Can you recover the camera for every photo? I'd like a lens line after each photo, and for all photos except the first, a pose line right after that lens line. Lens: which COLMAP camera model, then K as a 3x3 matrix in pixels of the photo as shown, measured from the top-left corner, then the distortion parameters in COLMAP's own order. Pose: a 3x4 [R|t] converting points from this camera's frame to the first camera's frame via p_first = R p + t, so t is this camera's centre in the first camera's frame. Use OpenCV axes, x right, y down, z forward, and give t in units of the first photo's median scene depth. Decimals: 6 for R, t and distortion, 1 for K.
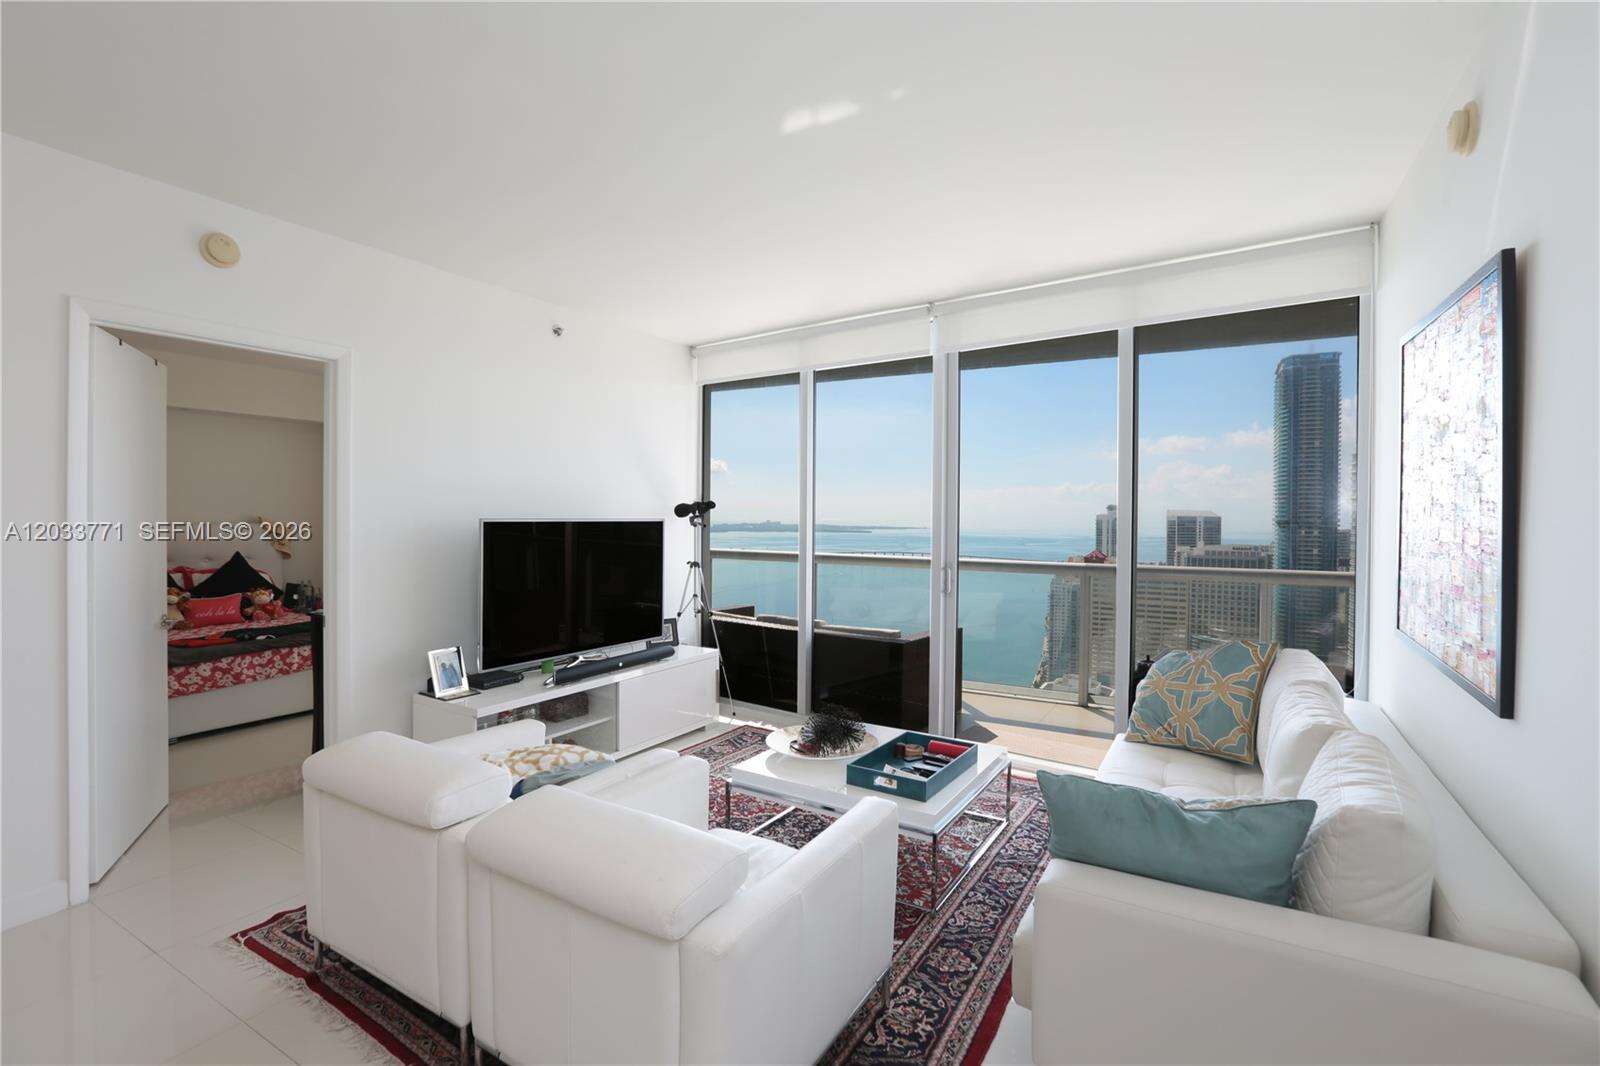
lens RADIAL K [[735.4, 0, 802.3], [0, 735.4, 521.6], [0, 0, 1]] dist [-0.020695, 0.000071]
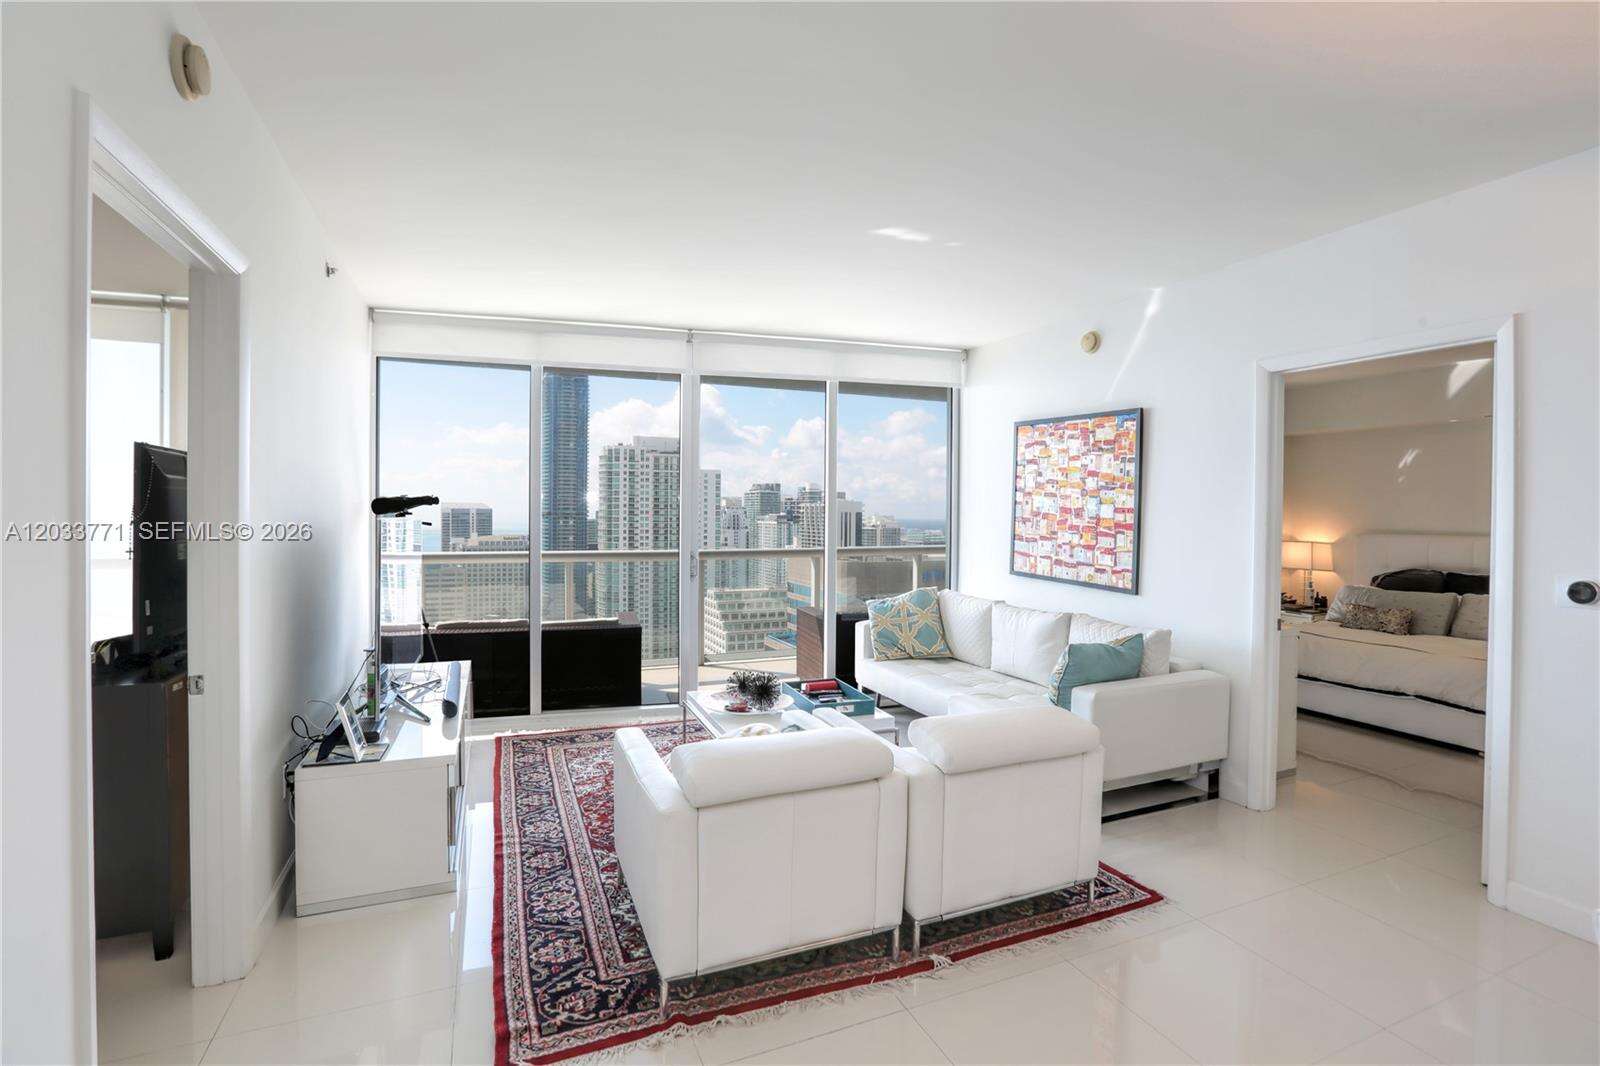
lens RADIAL K [[735.4, 0, 803.4], [0, 735.4, 522.2], [0, 0, 1]] dist [-0.020695, 0.000071]
pose [[0.604613, -0.012986, 0.796414, -0.759396], [0.003574, 0.999901, 0.013590, -0.008675], [-0.796511, -0.005370, 0.604600, 0.175944]]
